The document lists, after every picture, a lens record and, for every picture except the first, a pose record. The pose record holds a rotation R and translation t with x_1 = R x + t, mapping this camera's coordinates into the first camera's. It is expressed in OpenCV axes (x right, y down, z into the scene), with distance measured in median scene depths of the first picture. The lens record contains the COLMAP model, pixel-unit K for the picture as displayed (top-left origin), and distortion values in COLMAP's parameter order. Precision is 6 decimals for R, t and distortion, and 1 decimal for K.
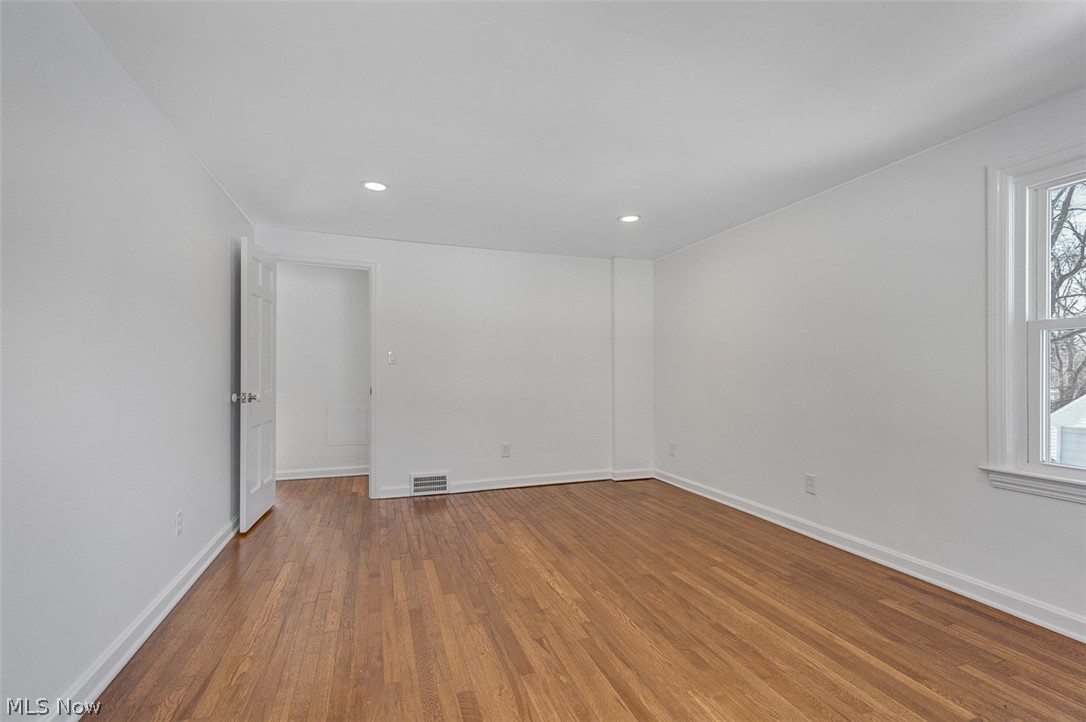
lens RADIAL K [[500.9, 0, 543.2], [0, 500.9, 364.8], [0, 0, 1]] dist [0.009528, 0.000484]
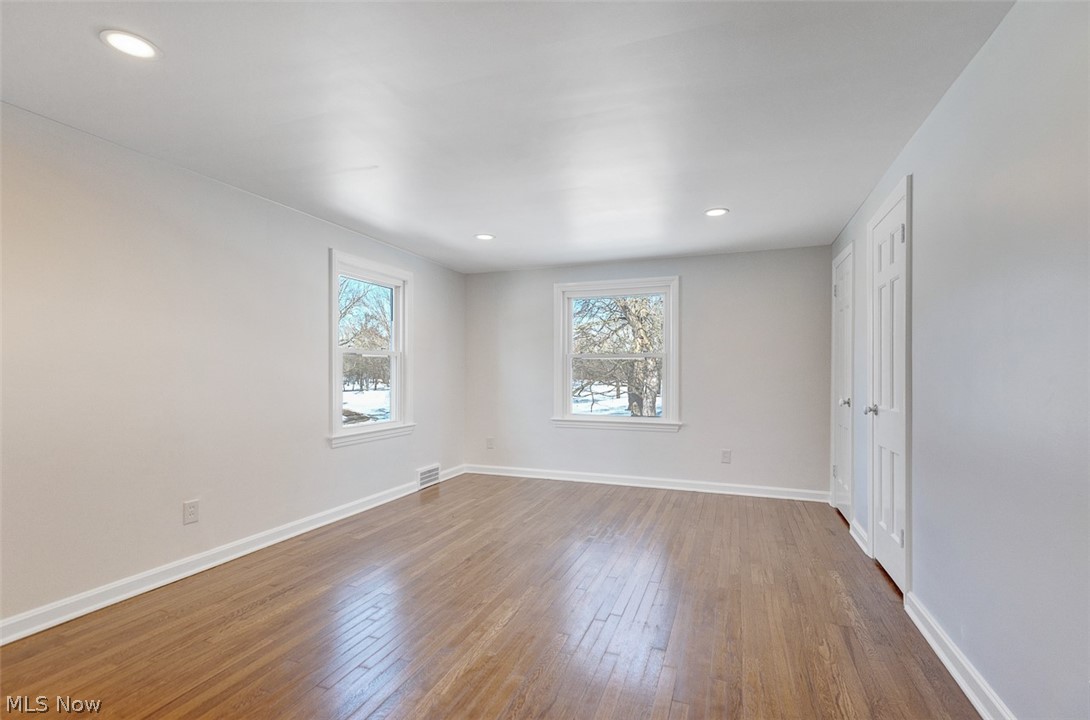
lens RADIAL K [[502.8, 0, 545.3], [0, 502.8, 363.4], [0, 0, 1]] dist [0.009528, 0.000484]
pose [[-0.766633, 0.006608, 0.642052, -0.697077], [-0.010027, 0.999702, -0.022261, -0.001059], [-0.642007, -0.023504, -0.766338, 1.873275]]
